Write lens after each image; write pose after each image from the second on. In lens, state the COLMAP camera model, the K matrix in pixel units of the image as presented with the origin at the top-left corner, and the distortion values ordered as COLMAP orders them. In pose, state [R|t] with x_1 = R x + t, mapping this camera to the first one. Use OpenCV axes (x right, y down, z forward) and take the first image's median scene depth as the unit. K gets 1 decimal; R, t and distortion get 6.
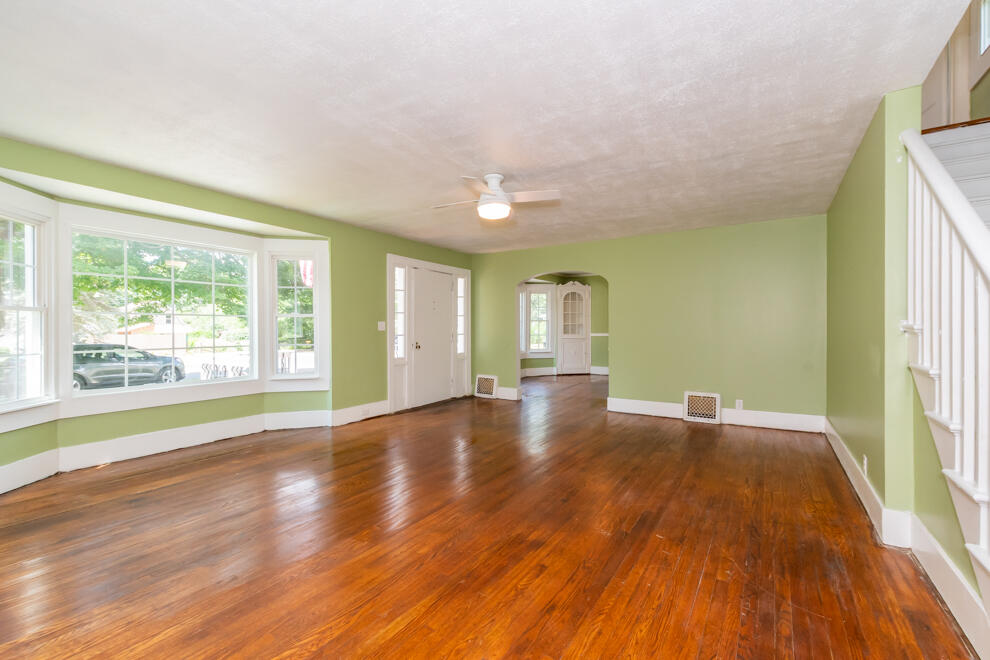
lens RADIAL K [[425.4, 0, 495.0], [0, 425.4, 330.0], [0, 0, 1]] dist [0.000372, -0.000802]
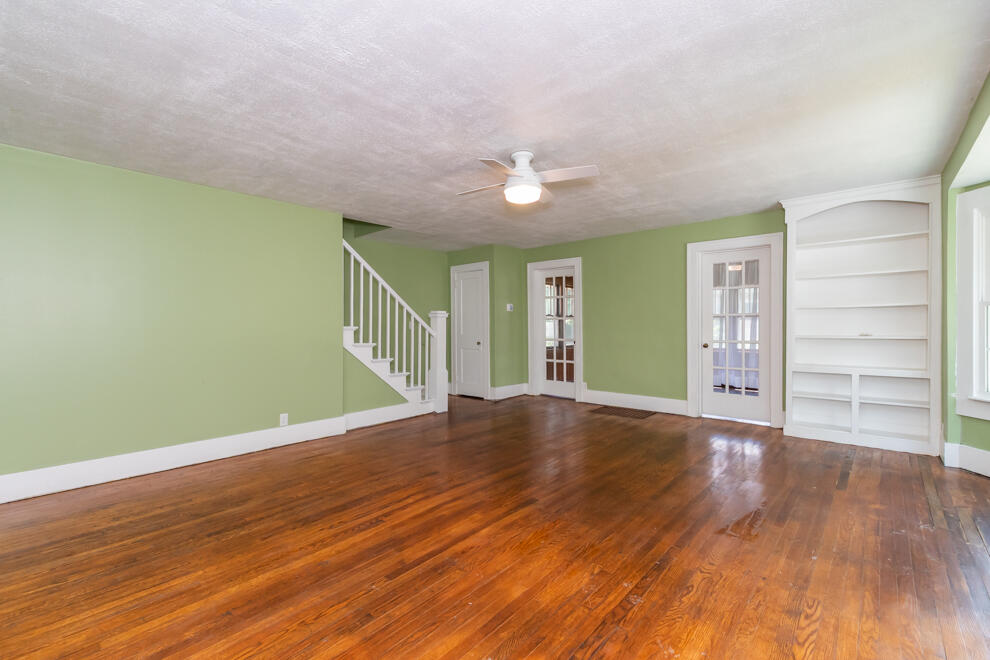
lens RADIAL K [[425.4, 0, 495.0], [0, 425.4, 330.0], [0, 0, 1]] dist [0.000372, -0.000802]
pose [[-0.987096, 0.006680, 0.159988, -0.064828], [0.007577, 0.999959, 0.004998, -0.001235], [-0.159948, 0.006146, -0.987106, 1.426887]]
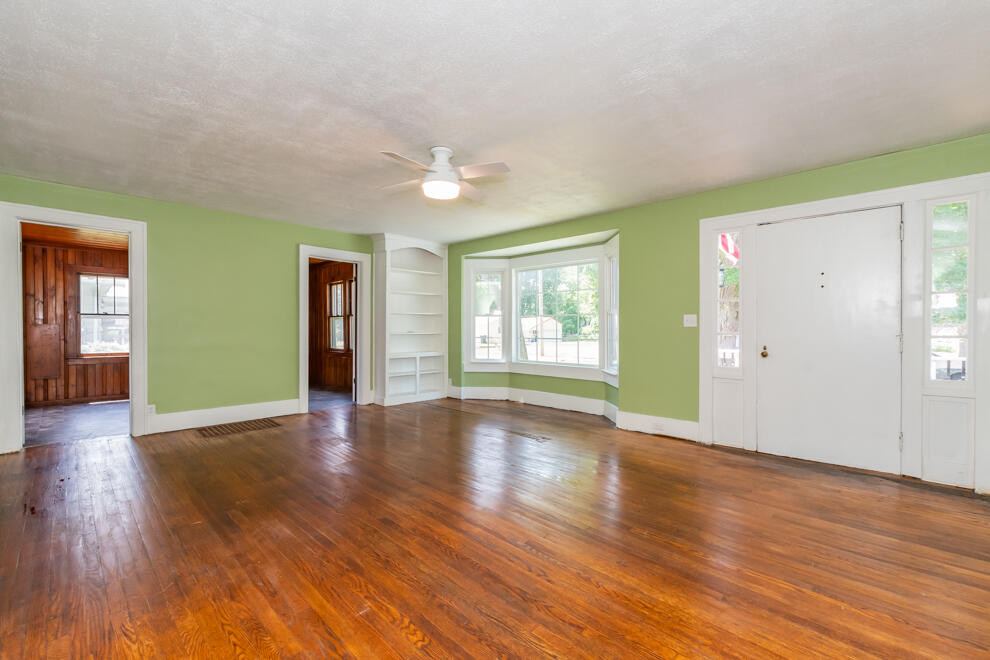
lens RADIAL K [[425.4, 0, 495.0], [0, 425.4, 330.0], [0, 0, 1]] dist [0.000372, -0.000802]
pose [[-0.201181, 0.005391, -0.979539, 0.637738], [-0.001337, 0.999982, 0.005778, 0.003734], [0.979553, 0.002472, -0.201170, 0.974262]]
